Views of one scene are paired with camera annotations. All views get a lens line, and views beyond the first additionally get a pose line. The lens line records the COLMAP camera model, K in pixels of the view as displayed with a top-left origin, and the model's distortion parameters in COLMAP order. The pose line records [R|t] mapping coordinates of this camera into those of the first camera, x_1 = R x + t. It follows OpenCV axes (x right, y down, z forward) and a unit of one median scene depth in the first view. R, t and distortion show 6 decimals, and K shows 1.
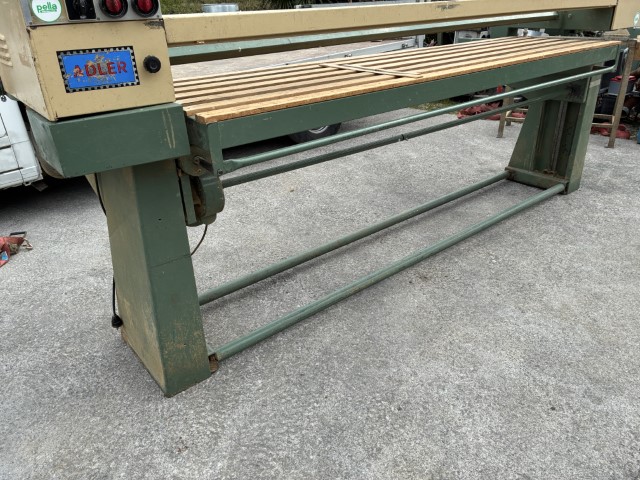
lens RADIAL K [[481.3, 0, 322.2], [0, 481.3, 240.8], [0, 0, 1]] dist [0.075913, -0.105218]
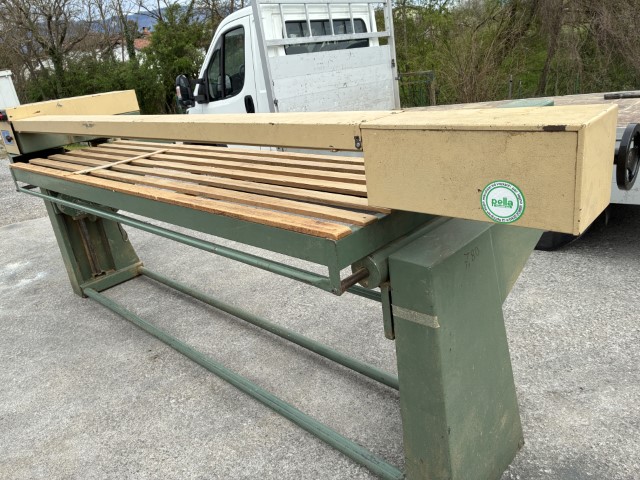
lens RADIAL K [[481.3, 0, 322.2], [0, 481.3, 240.8], [0, 0, 1]] dist [0.075913, -0.105218]
pose [[0.124016, 0.369627, -0.920867, 1.152018], [-0.342012, 0.887087, 0.310008, -0.610919], [0.931476, 0.276502, 0.236429, 1.024311]]
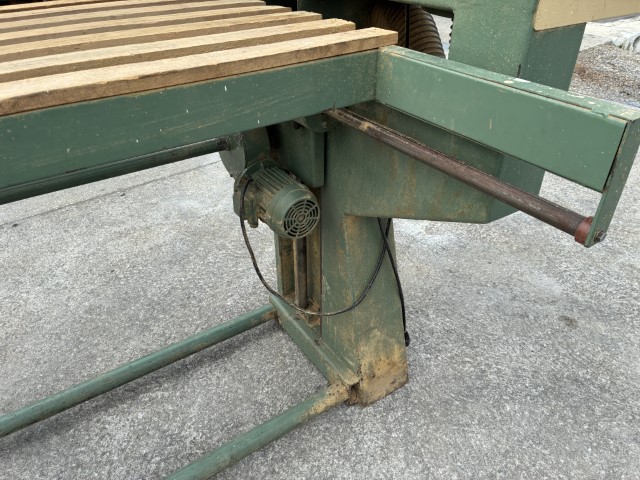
lens RADIAL K [[492.4, 0, 323.3], [0, 492.4, 241.4], [0, 0, 1]] dist [0.009492, -0.000454]
pose [[-0.995042, -0.032863, 0.093871, -0.299155], [0.065629, 0.492214, 0.867996, -0.449093], [-0.074730, 0.869853, -0.487617, 1.008283]]
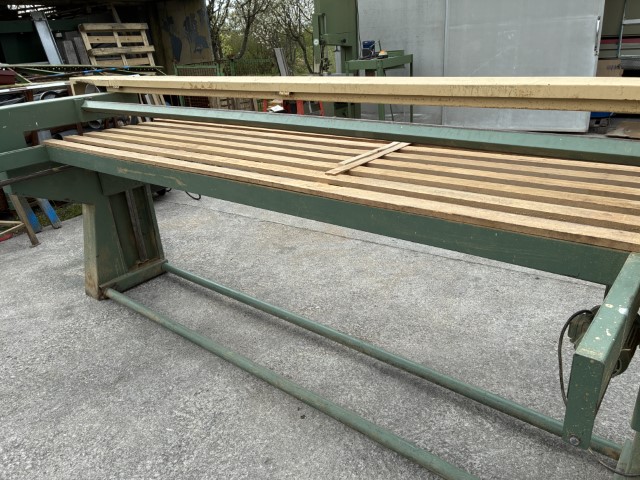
lens RADIAL K [[481.3, 0, 322.2], [0, 481.3, 240.8], [0, 0, 1]] dist [0.075913, -0.105218]
pose [[-0.186511, -0.352329, 0.917103, -0.602860], [0.508128, 0.764339, 0.396979, -0.515267], [-0.840845, 0.540046, 0.036470, 0.928988]]
